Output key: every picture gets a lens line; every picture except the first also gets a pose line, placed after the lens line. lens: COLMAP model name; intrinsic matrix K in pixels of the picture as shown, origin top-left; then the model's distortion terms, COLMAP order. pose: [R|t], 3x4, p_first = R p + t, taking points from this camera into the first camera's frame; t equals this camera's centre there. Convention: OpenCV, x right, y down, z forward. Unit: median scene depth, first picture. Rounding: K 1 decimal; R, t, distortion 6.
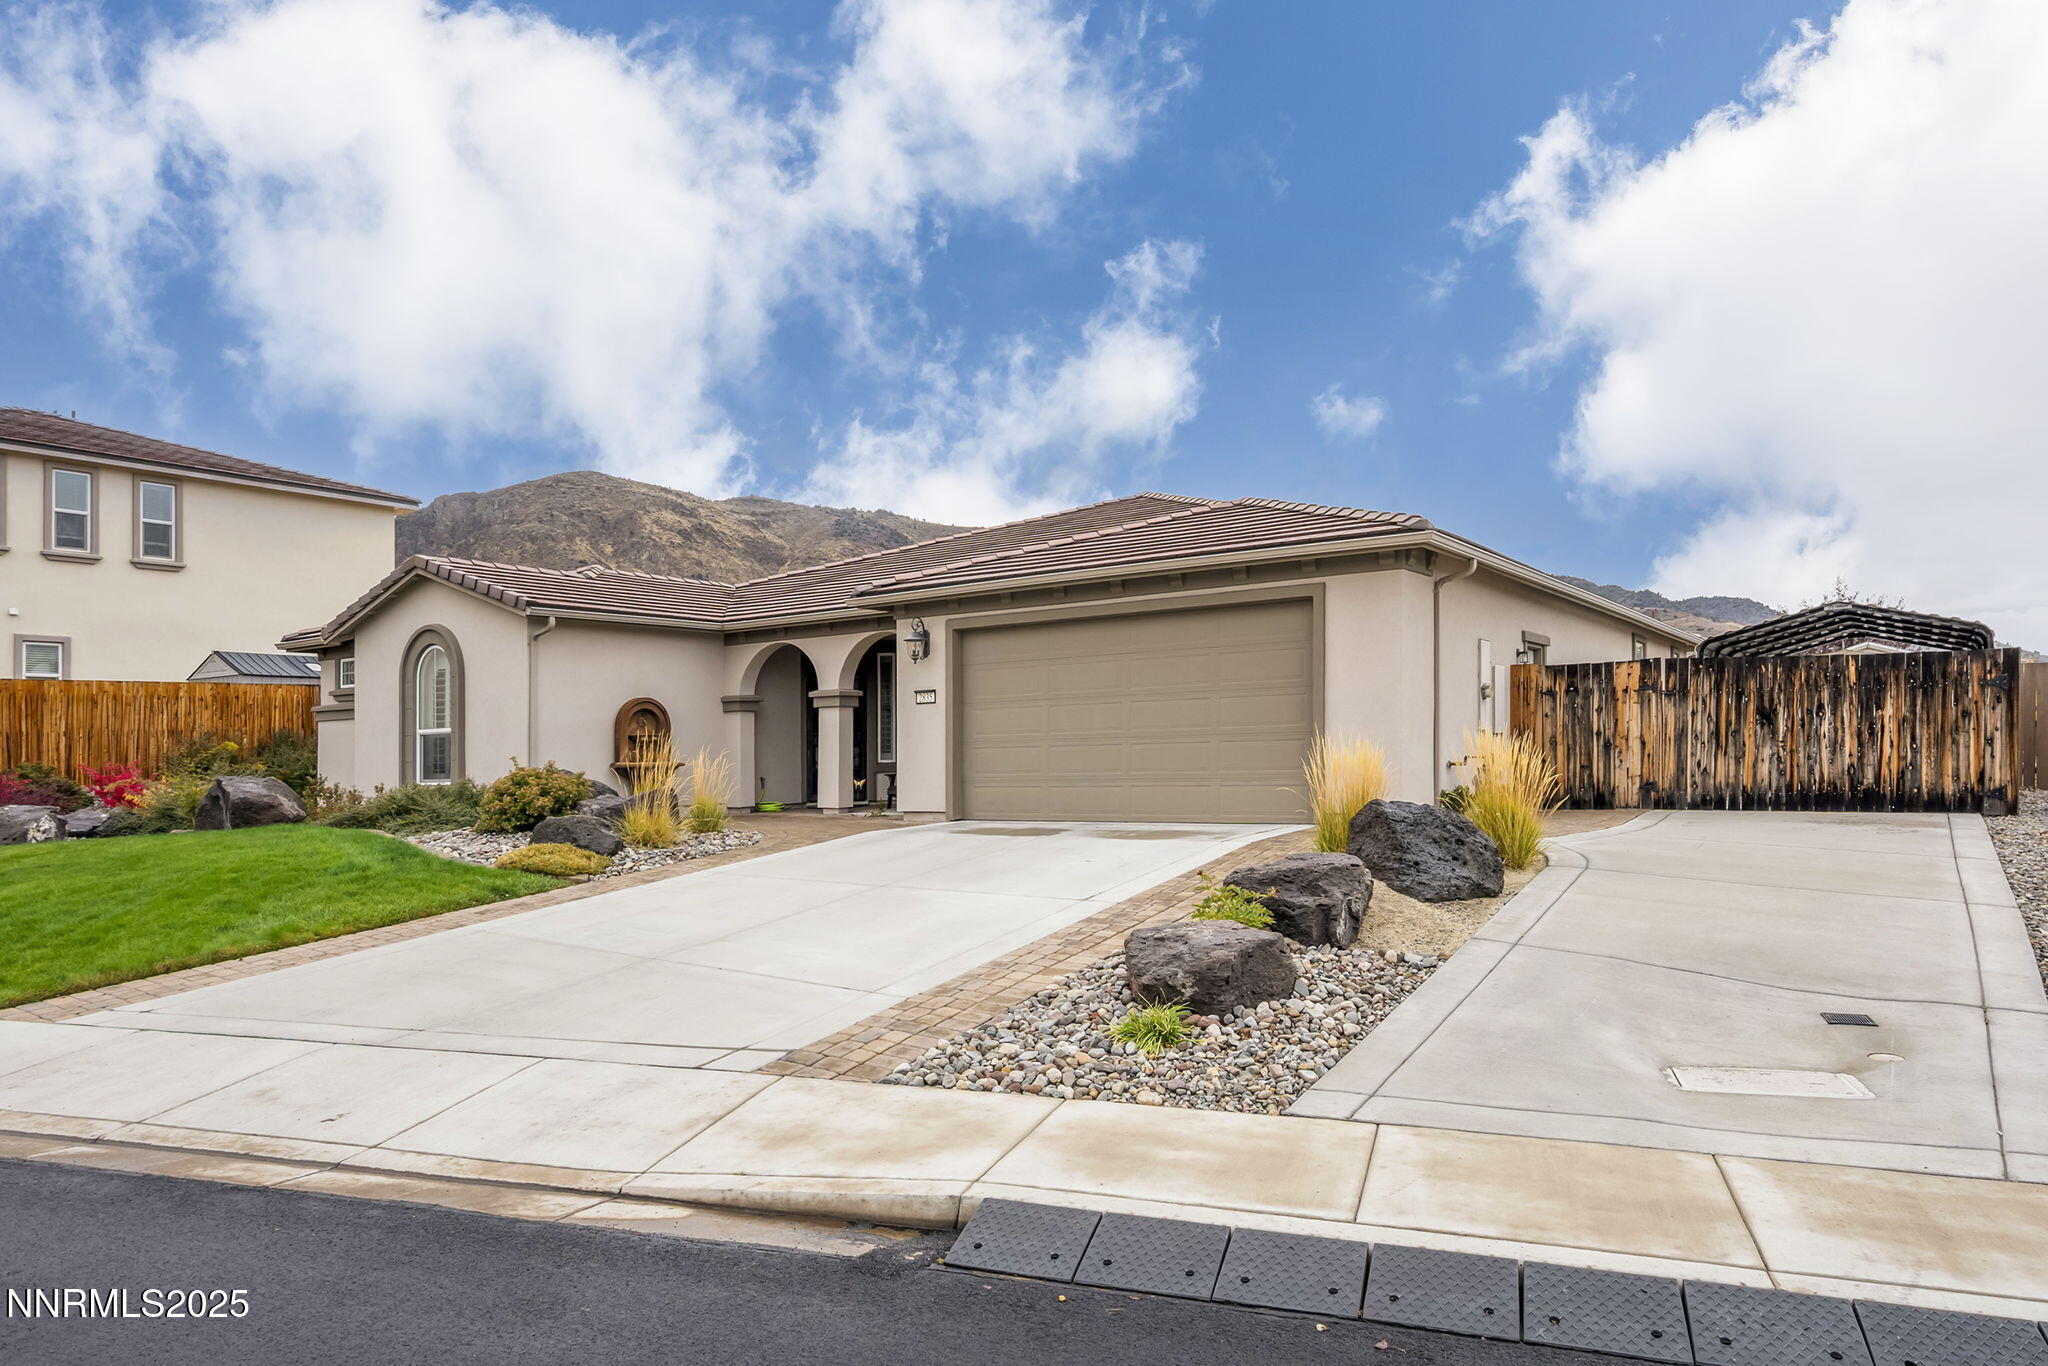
lens RADIAL K [[1089.8, 0, 1023.7], [0, 1089.8, 703.0], [0, 0, 1]] dist [-0.002902, 0.000584]
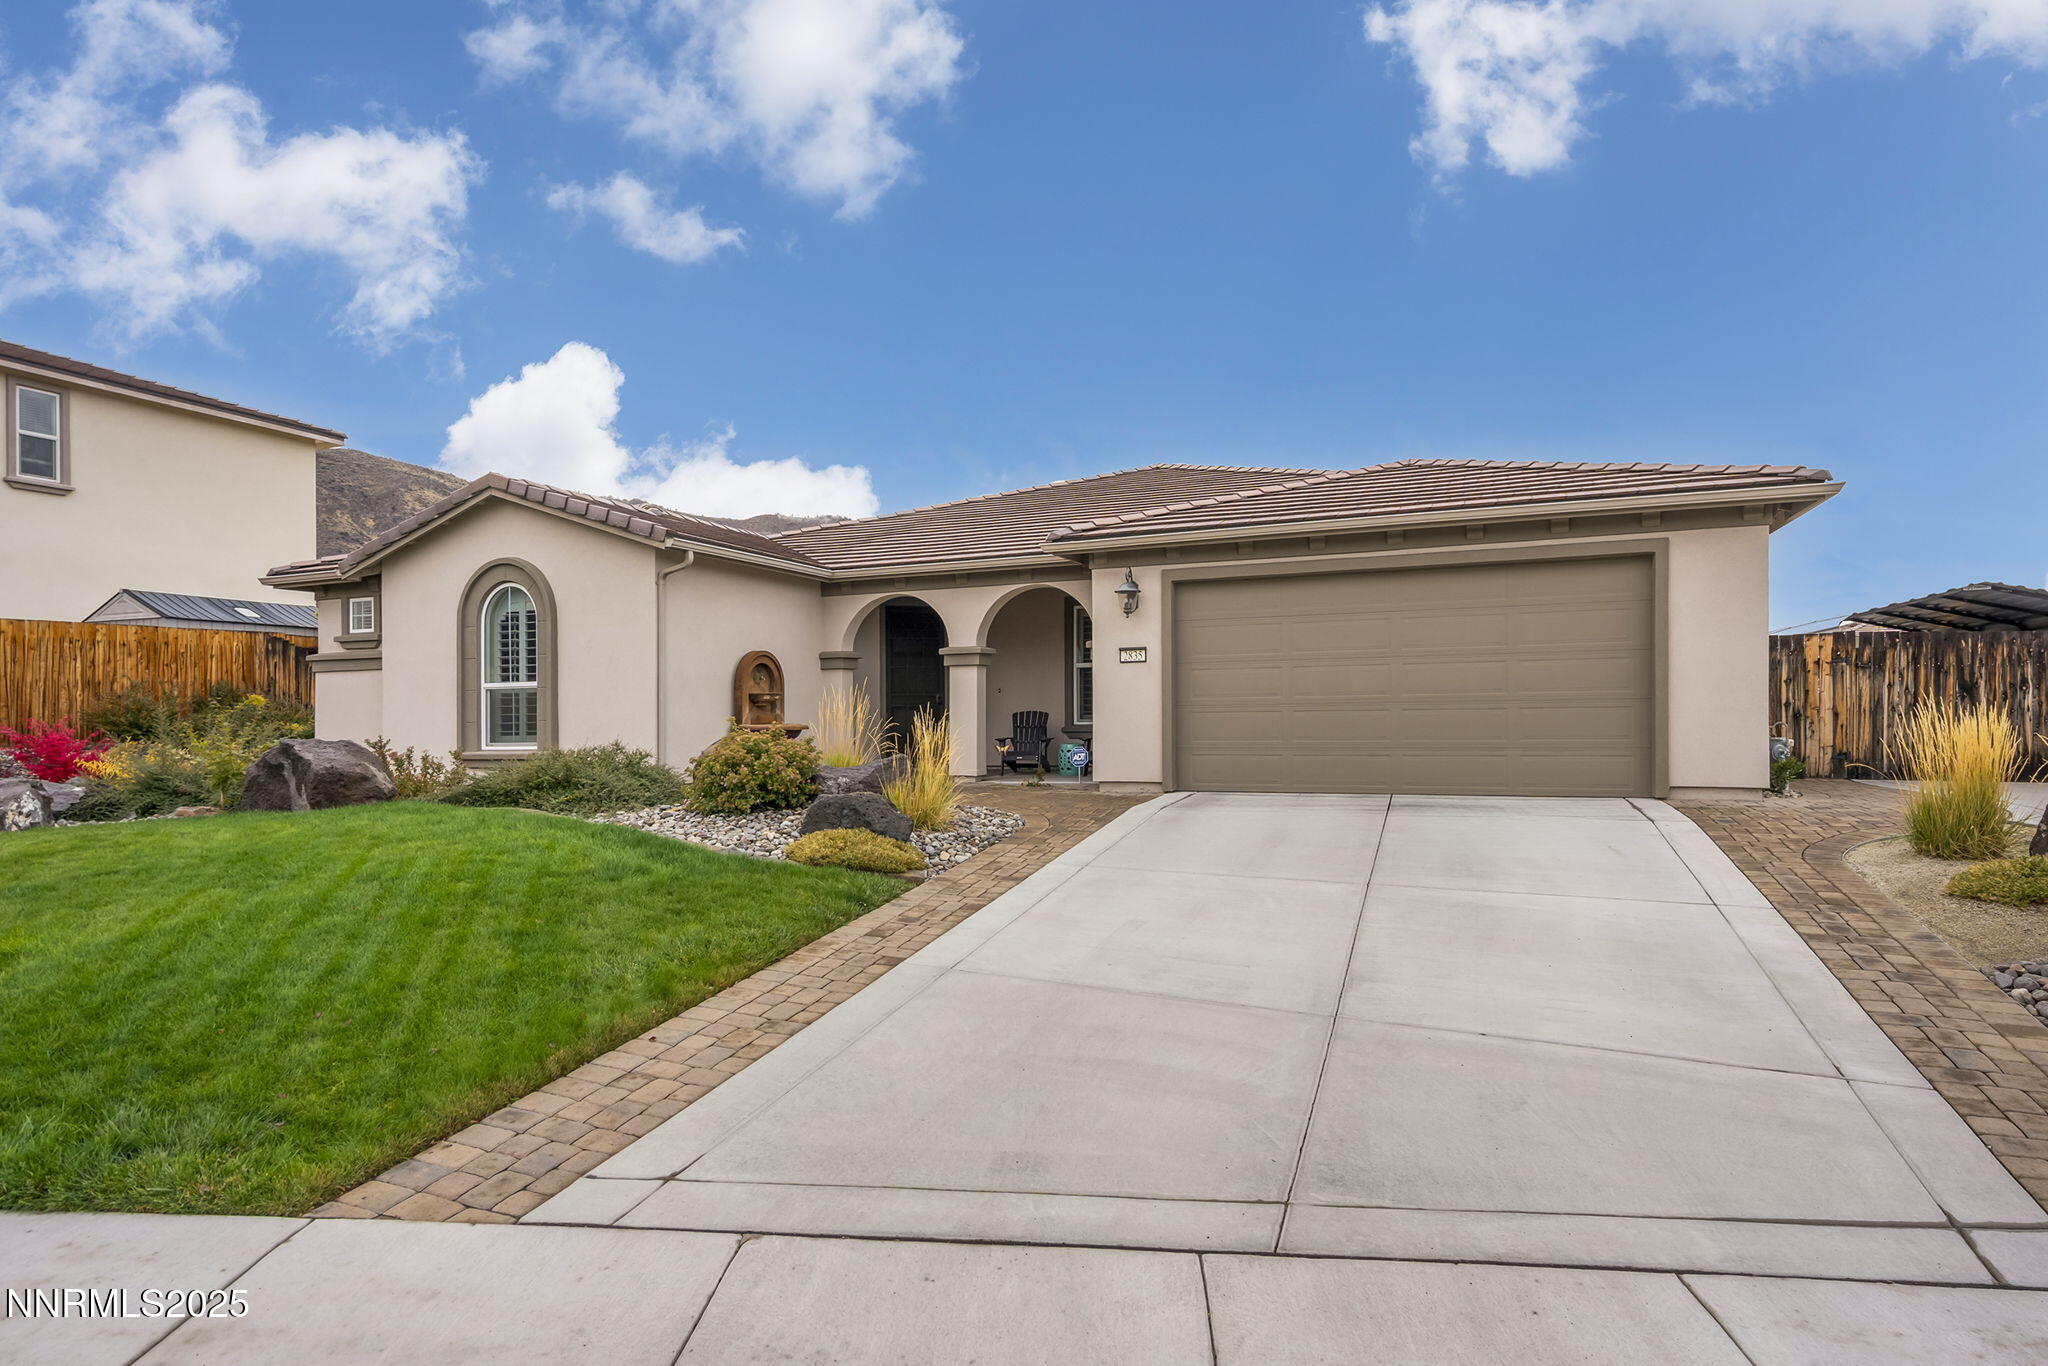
lens RADIAL K [[970.2, 0, 1013.1], [0, 970.2, 690.9], [0, 0, 1]] dist [0.000540, 0.000069]
pose [[0.984569, 0.014257, 0.174414, -0.330249], [-0.017444, 0.999707, 0.016752, 0.012372], [-0.174124, -0.019536, 0.984530, 0.224034]]
